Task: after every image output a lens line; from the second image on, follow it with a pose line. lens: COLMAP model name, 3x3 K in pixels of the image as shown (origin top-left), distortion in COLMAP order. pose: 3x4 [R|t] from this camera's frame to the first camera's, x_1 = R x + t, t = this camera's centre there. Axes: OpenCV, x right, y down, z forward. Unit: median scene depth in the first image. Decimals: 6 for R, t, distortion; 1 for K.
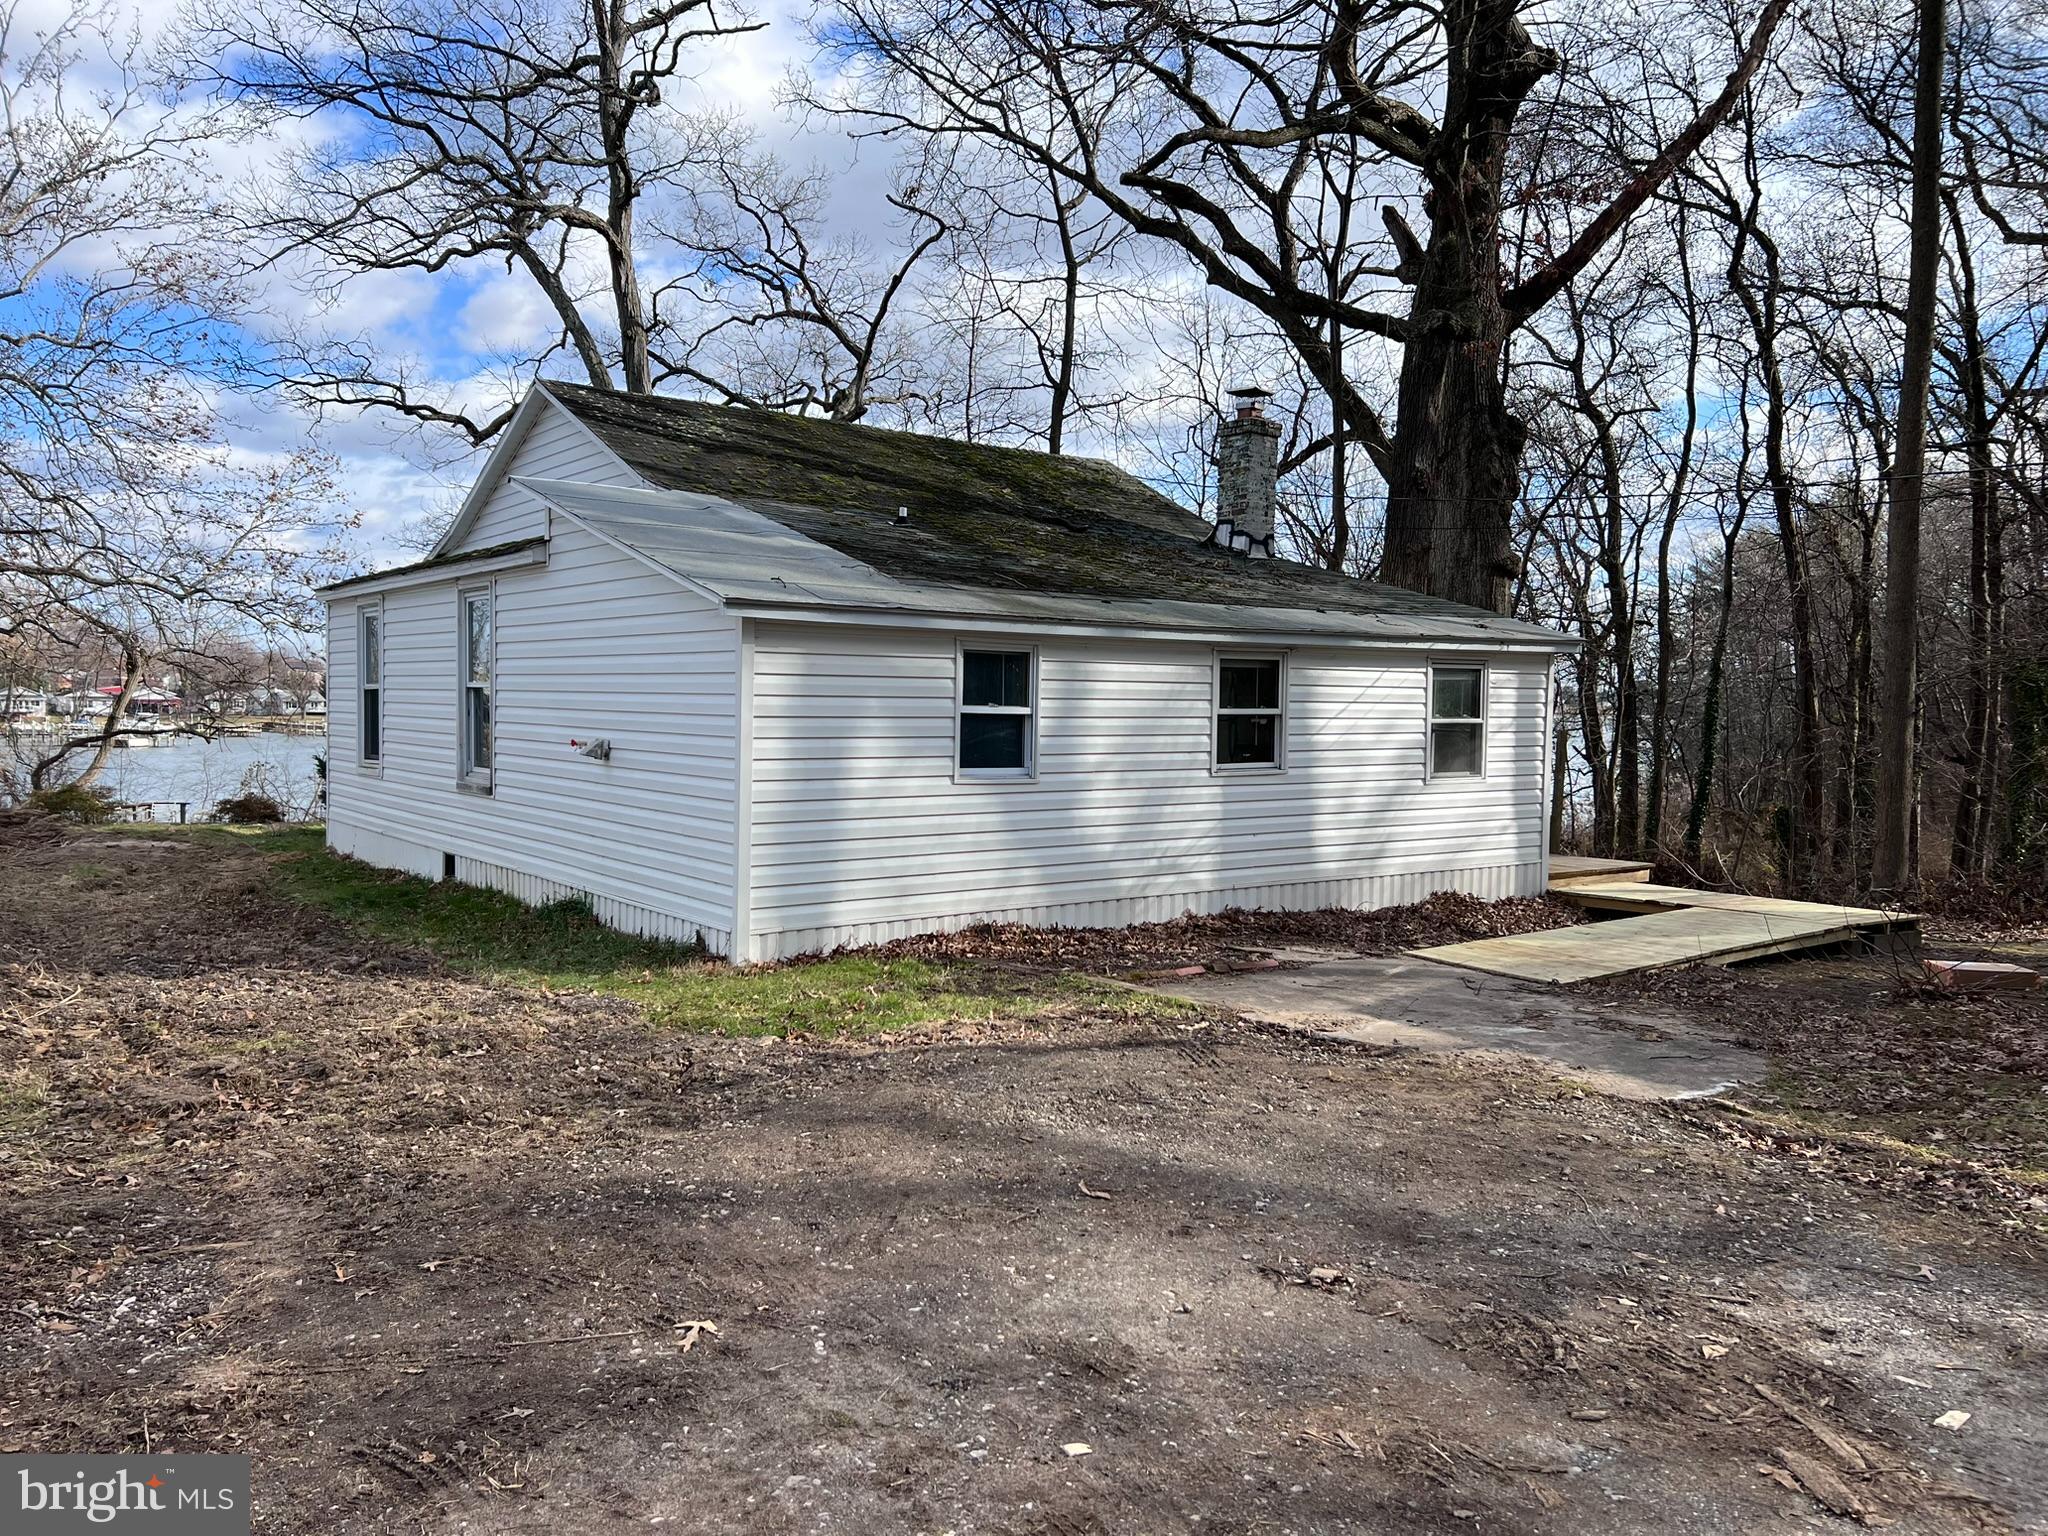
lens RADIAL K [[1536.1, 0, 1035.2], [0, 1536.1, 767.0], [0, 0, 1]] dist [0.060941, -0.058863]
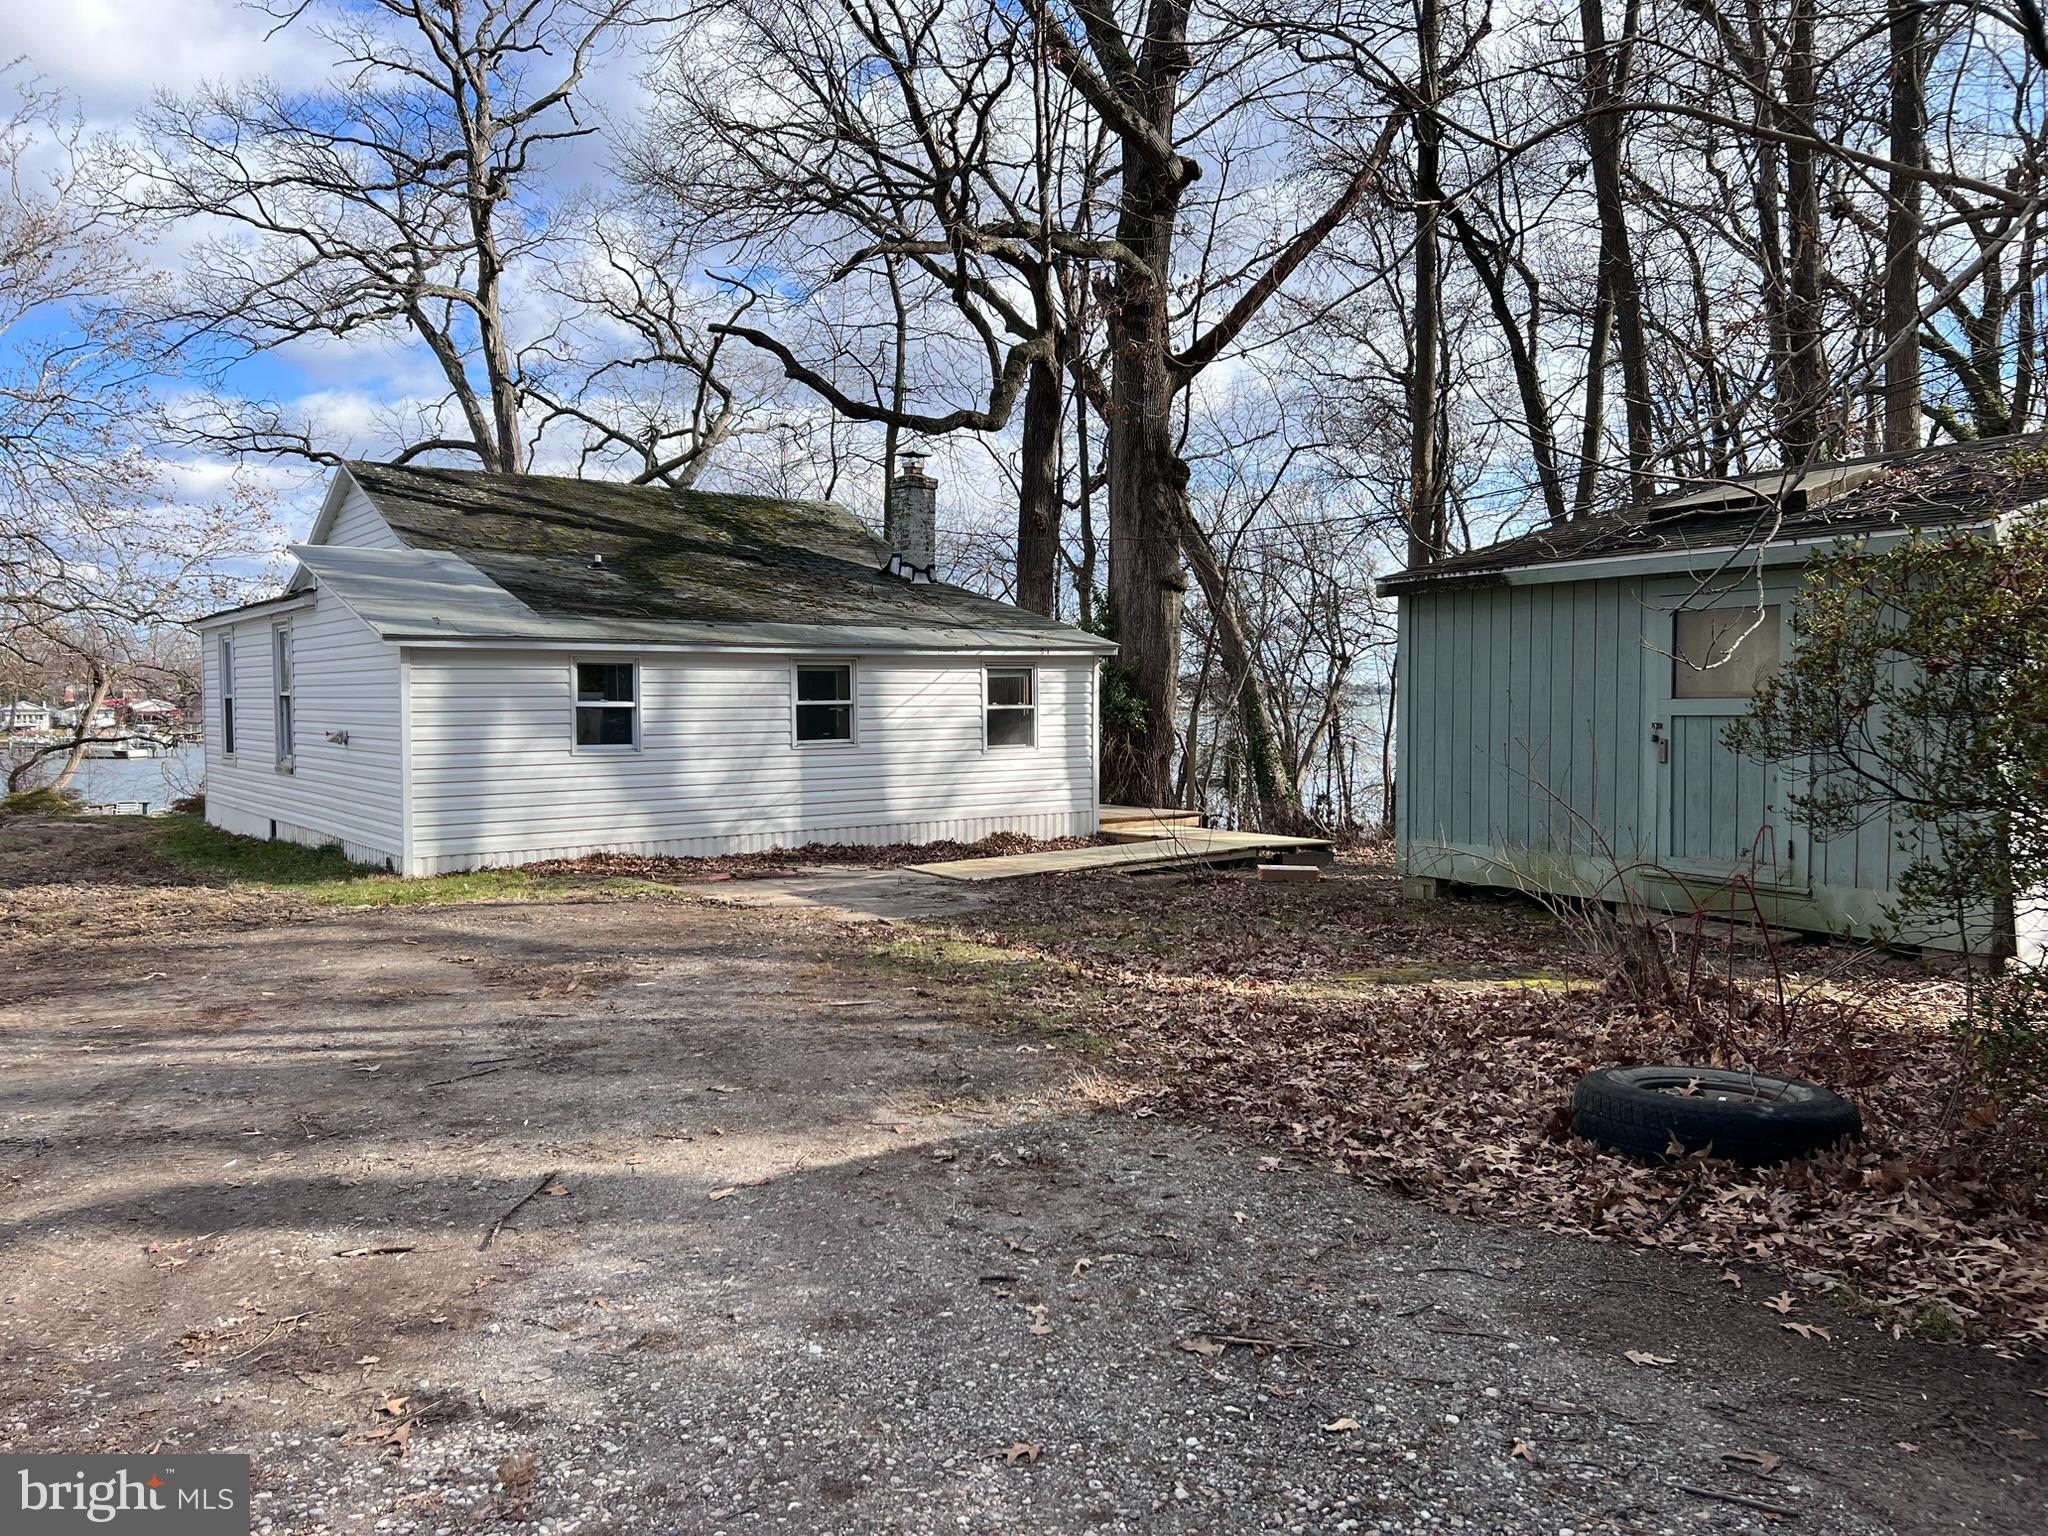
lens RADIAL K [[1536.1, 0, 1018.2], [0, 1536.1, 774.5], [0, 0, 1]] dist [0.060941, -0.058863]
pose [[0.999751, -0.018535, -0.012407, 0.270696], [0.018630, 0.999798, 0.007558, 0.017794], [0.012264, -0.007787, 0.999894, -0.320544]]
